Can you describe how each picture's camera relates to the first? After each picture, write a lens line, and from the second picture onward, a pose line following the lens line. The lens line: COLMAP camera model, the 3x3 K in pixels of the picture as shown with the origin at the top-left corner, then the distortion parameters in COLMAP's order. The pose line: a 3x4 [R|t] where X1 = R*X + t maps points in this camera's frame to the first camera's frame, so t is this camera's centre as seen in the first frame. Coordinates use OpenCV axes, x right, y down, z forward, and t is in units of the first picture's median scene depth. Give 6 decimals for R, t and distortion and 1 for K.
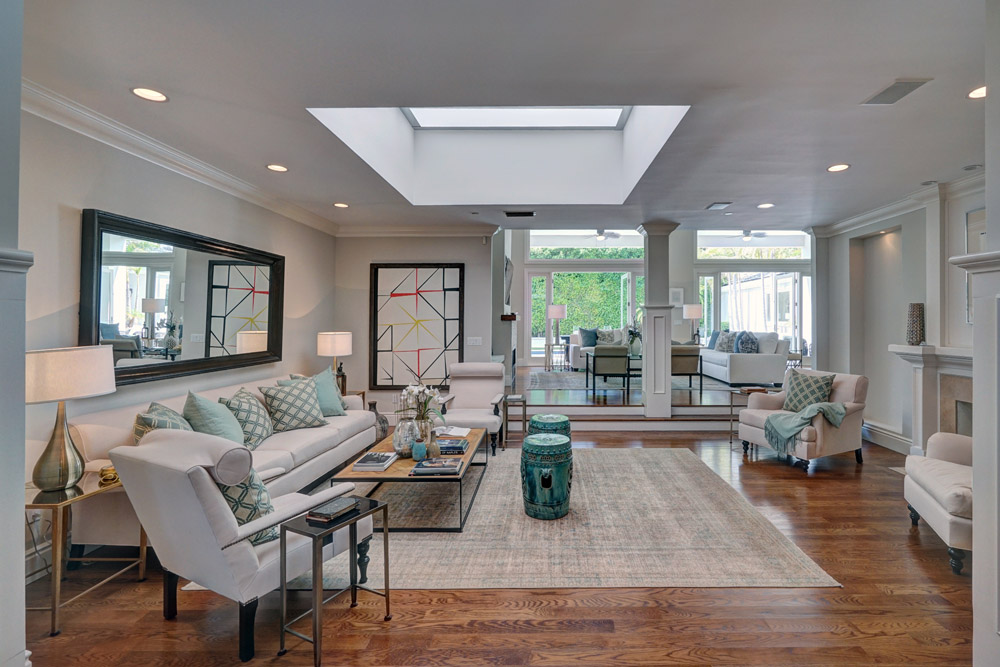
lens RADIAL K [[457.1, 0, 496.3], [0, 457.1, 313.1], [0, 0, 1]] dist [-0.002977, 0.001889]
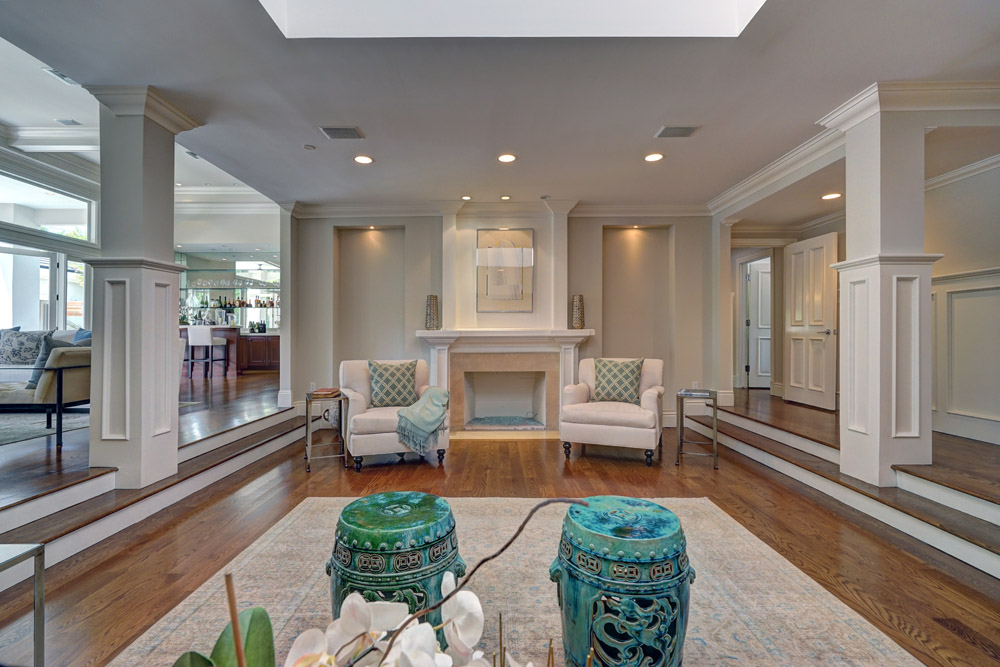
lens RADIAL K [[457.1, 0, 500.0], [0, 457.1, 329.7], [0, 0, 1]] dist [-0.002977, 0.001889]
pose [[-0.030052, 0.005940, 0.999531, -0.232819], [-0.010147, 0.999929, -0.006248, 0.065689], [-0.999497, -0.010330, -0.029990, 0.768288]]
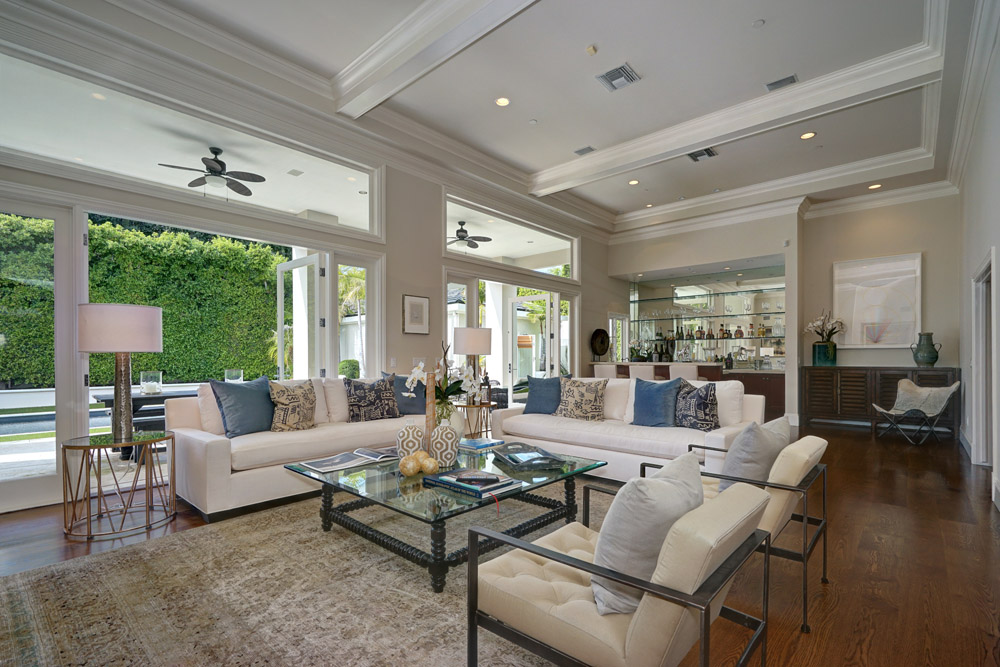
lens RADIAL K [[457.1, 0, 512.4], [0, 457.1, 355.5], [0, 0, 1]] dist [-0.002977, 0.001889]
pose [[0.631124, 0.001400, 0.775681, 0.038578], [-0.008856, 0.999946, 0.005401, 0.021259], [-0.775632, -0.010279, 0.631102, 1.345668]]
